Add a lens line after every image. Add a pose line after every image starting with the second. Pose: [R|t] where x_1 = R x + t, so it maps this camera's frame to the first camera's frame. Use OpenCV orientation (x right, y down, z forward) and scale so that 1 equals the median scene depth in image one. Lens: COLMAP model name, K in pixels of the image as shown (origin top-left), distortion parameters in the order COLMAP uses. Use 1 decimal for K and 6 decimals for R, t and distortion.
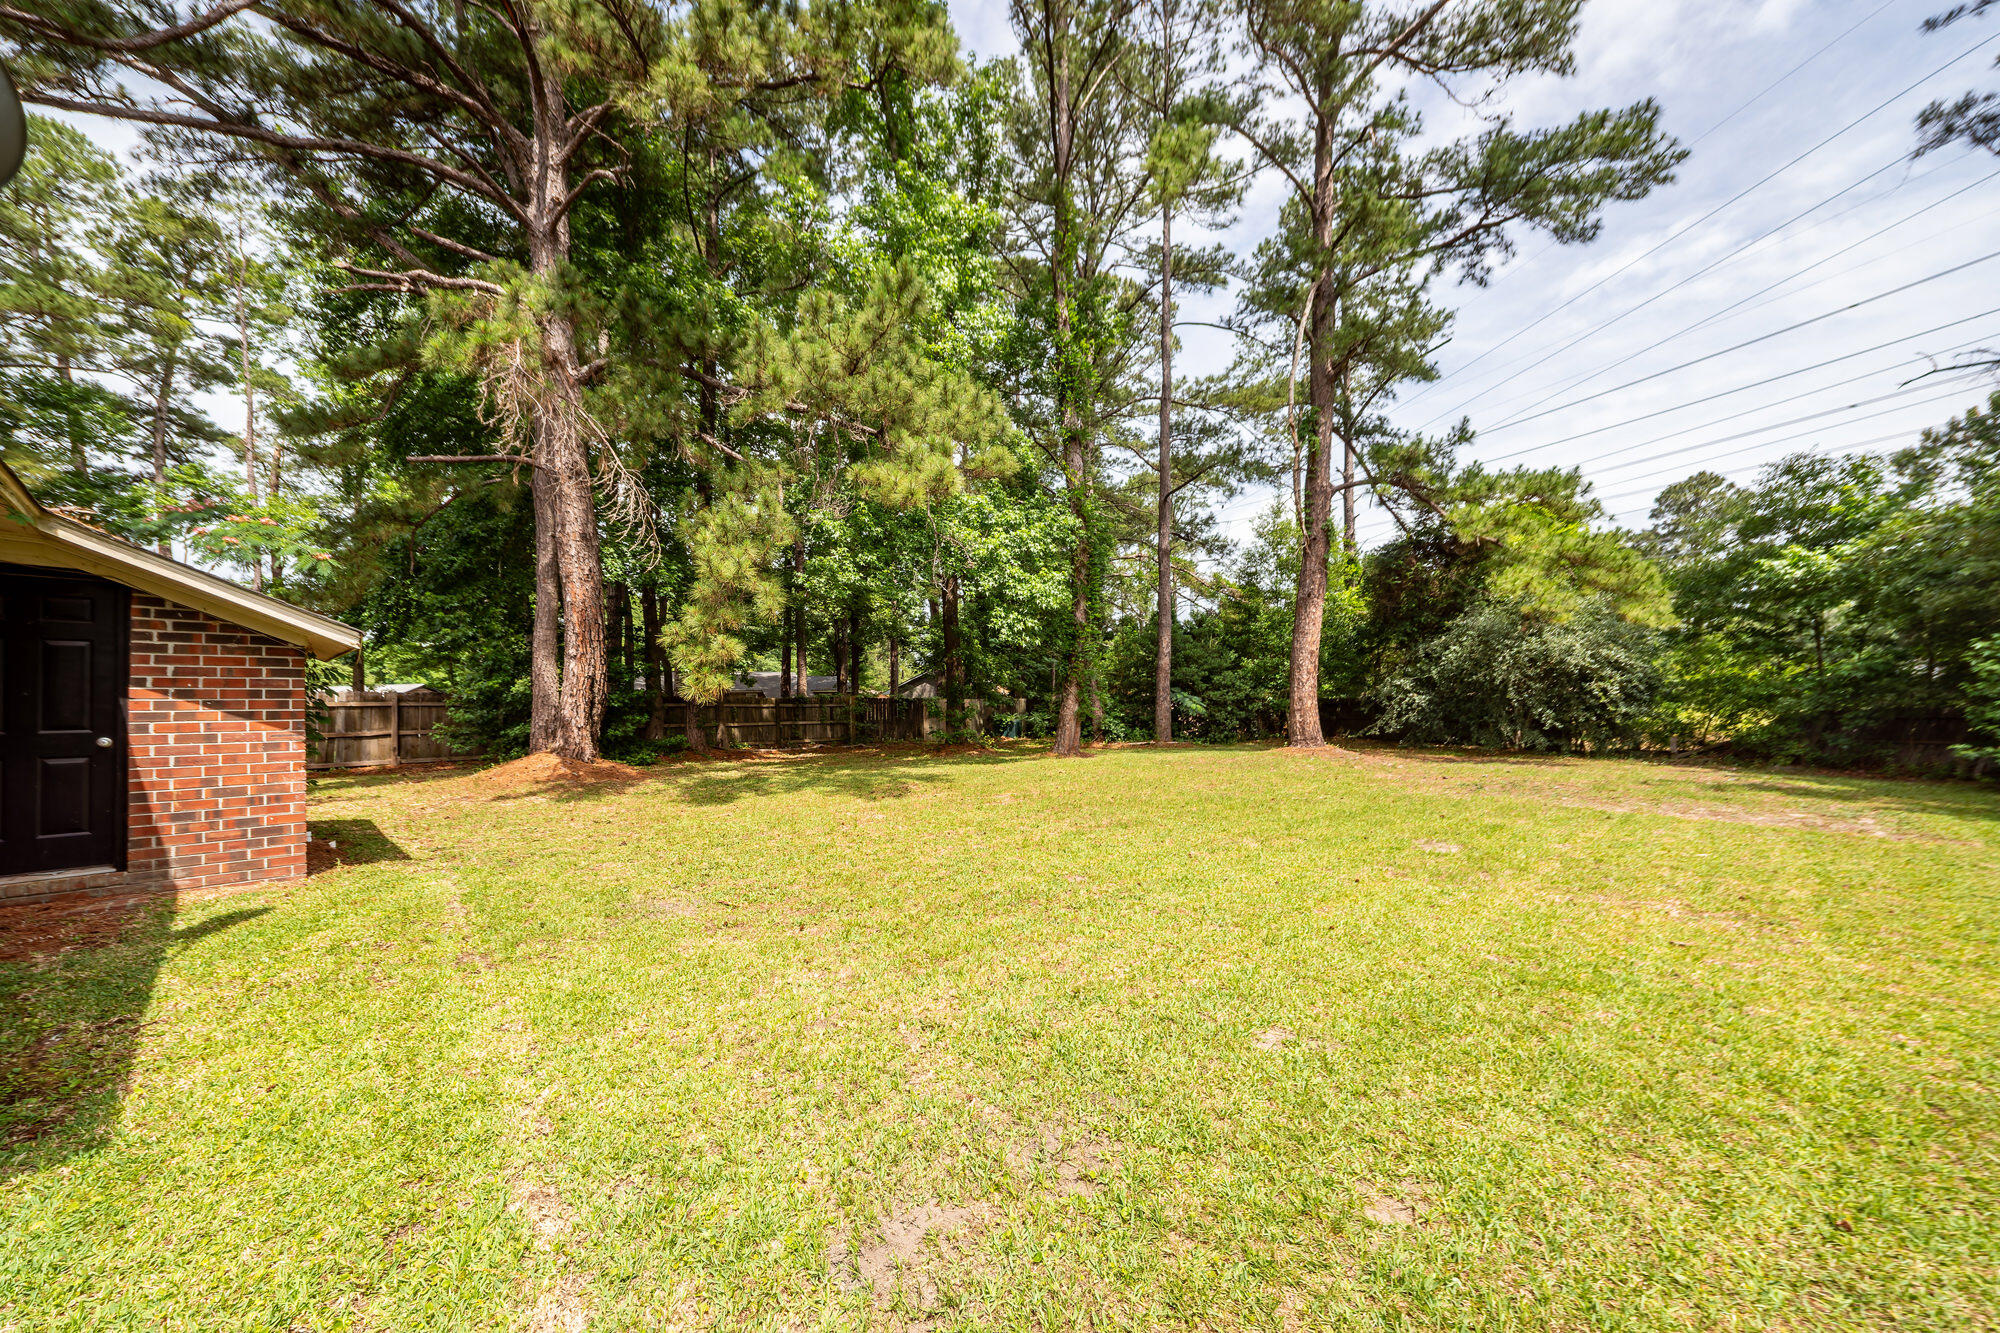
lens RADIAL K [[726.8, 0, 998.6], [0, 726.8, 682.2], [0, 0, 1]] dist [0.001938, 0.000890]
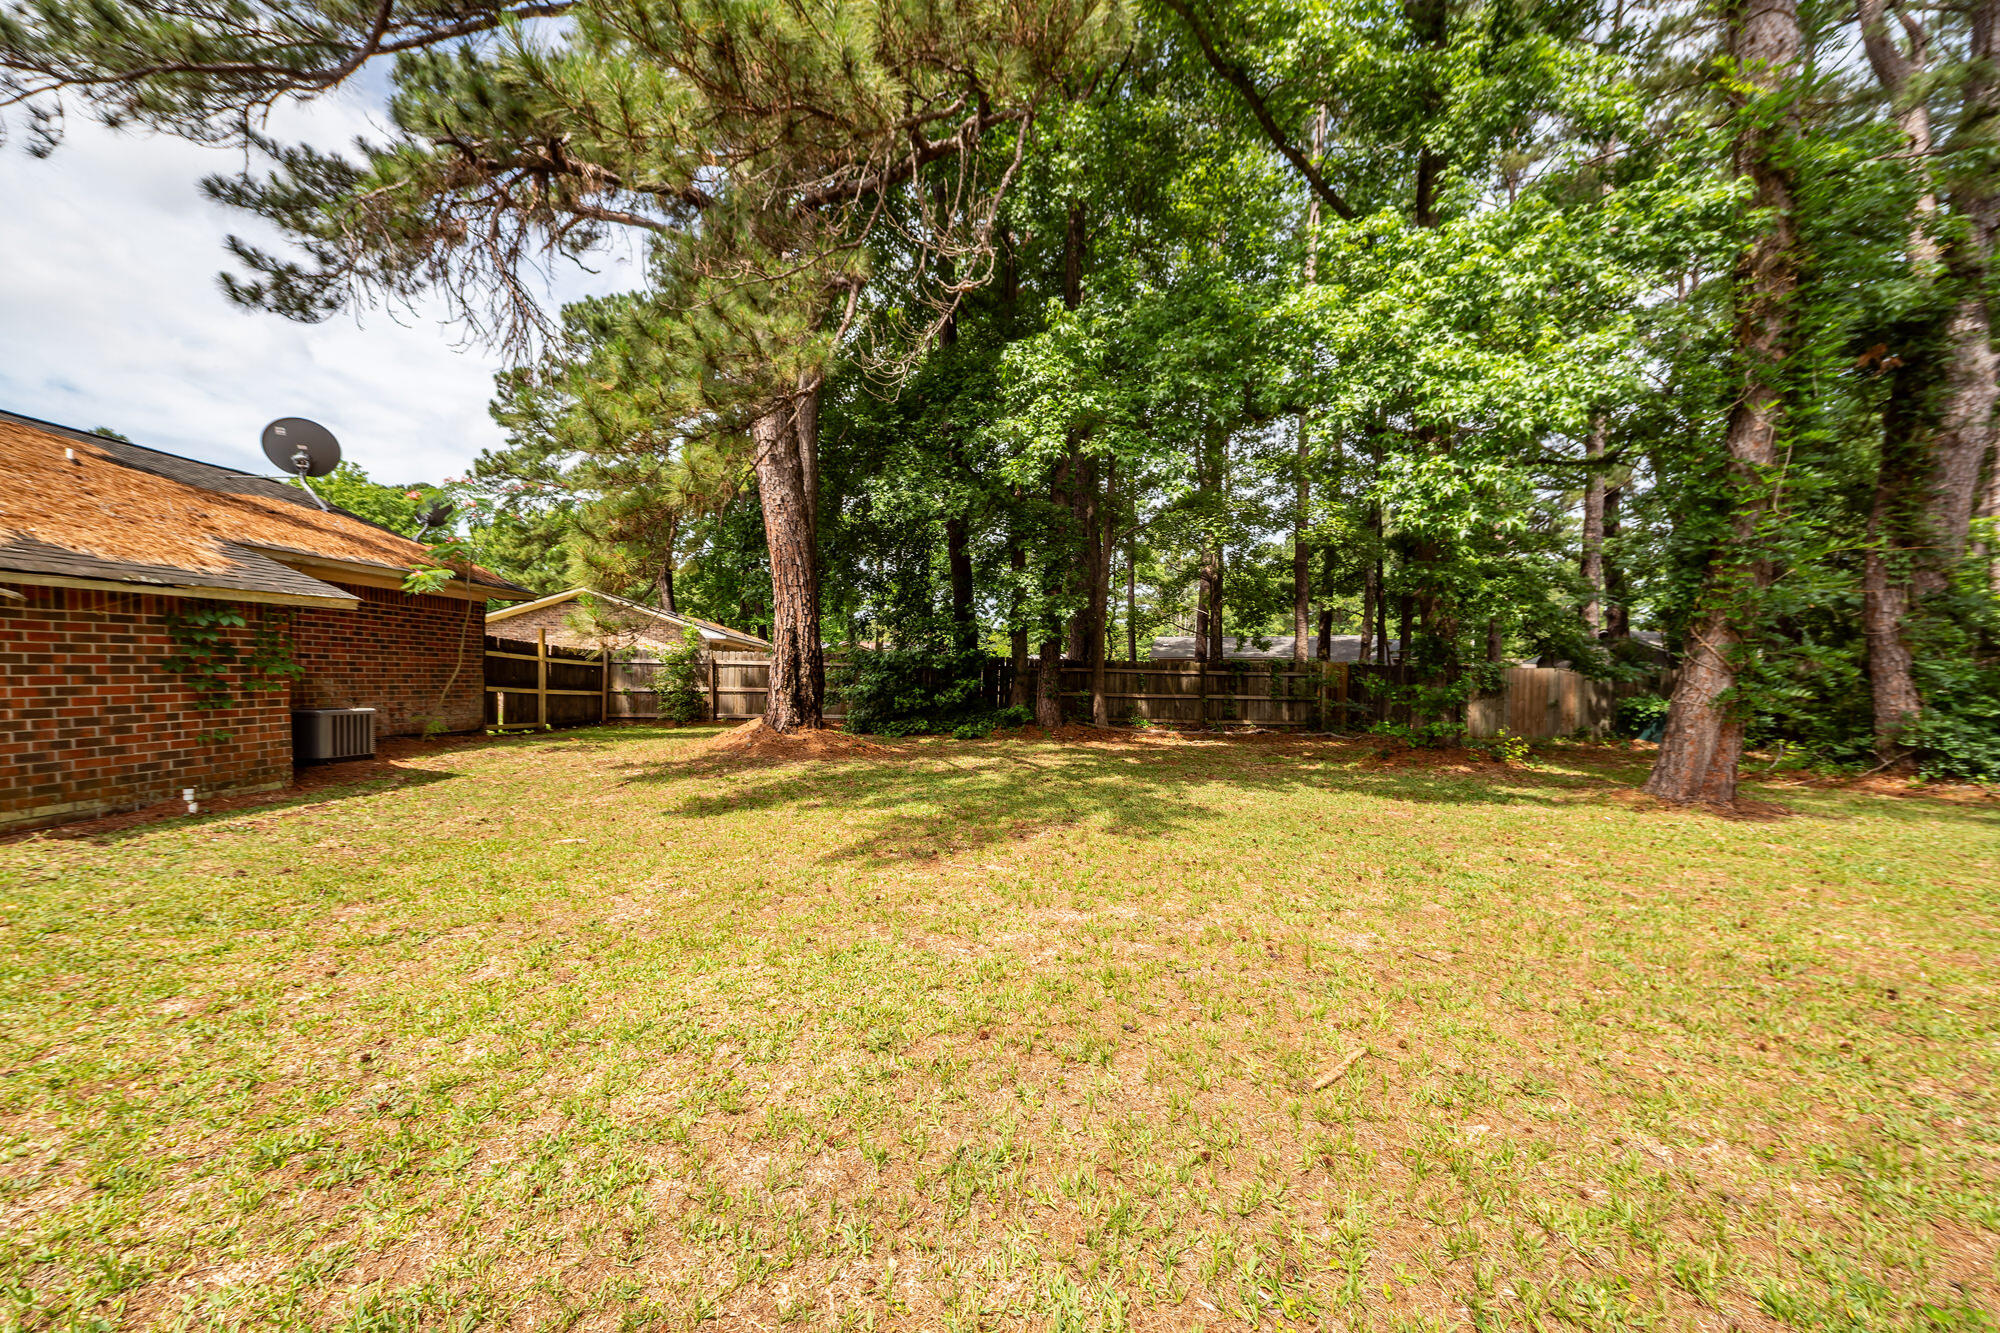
lens RADIAL K [[726.8, 0, 994.5], [0, 726.8, 676.3], [0, 0, 1]] dist [0.001938, 0.000890]
pose [[0.646291, 0.019790, -0.762834, 0.158284], [0.006058, 0.999499, 0.031062, 0.015033], [0.763067, -0.024696, 0.645848, 0.467288]]
